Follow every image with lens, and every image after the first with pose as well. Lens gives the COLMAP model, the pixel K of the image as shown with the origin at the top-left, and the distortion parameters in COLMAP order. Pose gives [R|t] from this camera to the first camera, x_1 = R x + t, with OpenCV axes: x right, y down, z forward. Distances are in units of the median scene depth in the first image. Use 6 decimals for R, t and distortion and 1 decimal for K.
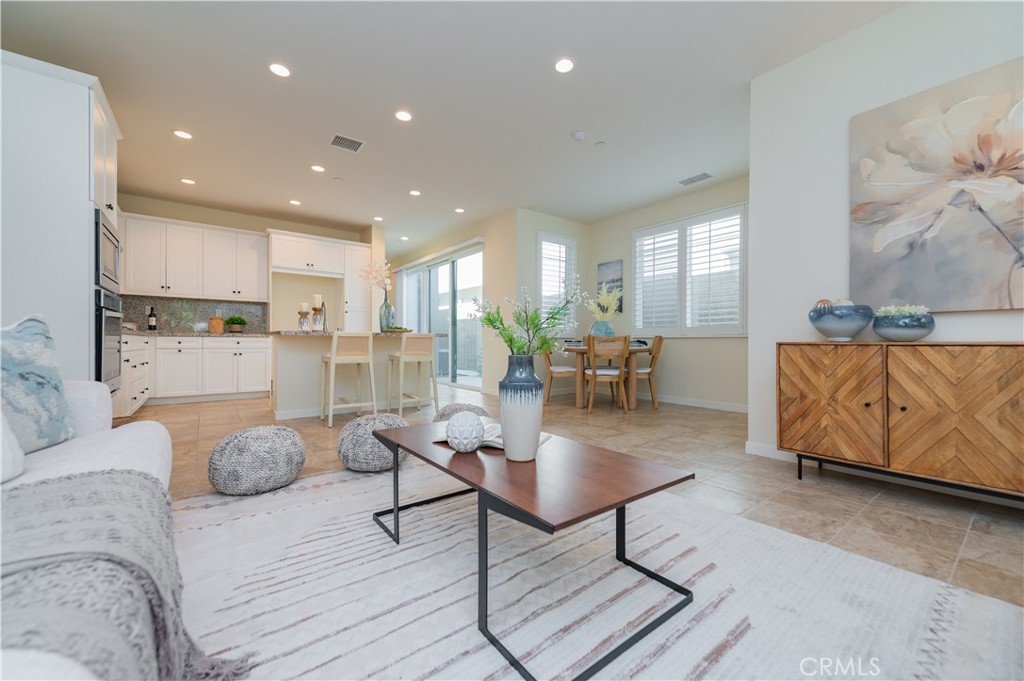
lens RADIAL K [[408.8, 0, 514.2], [0, 408.8, 344.5], [0, 0, 1]] dist [0.000967, 0.000022]
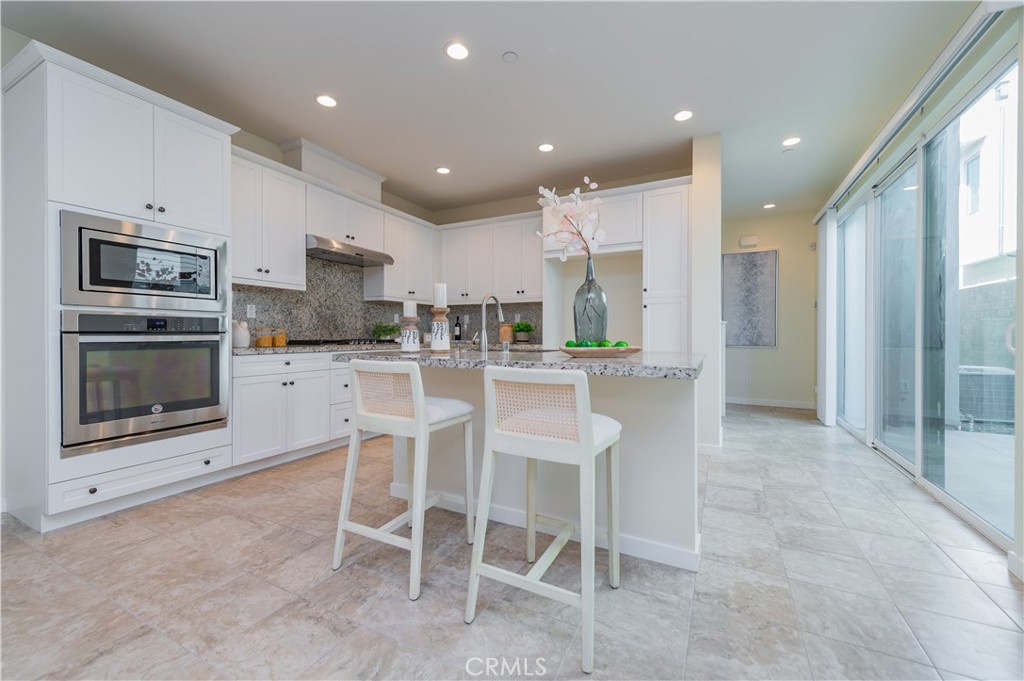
lens RADIAL K [[404.4, 0, 510.4], [0, 404.4, 334.9], [0, 0, 1]] dist [0.009603, -0.000256]
pose [[0.420999, -0.003635, -0.907054, 0.034946], [-0.005048, 0.999967, -0.006351, -0.040086], [0.907047, 0.007252, 0.420966, 0.677492]]
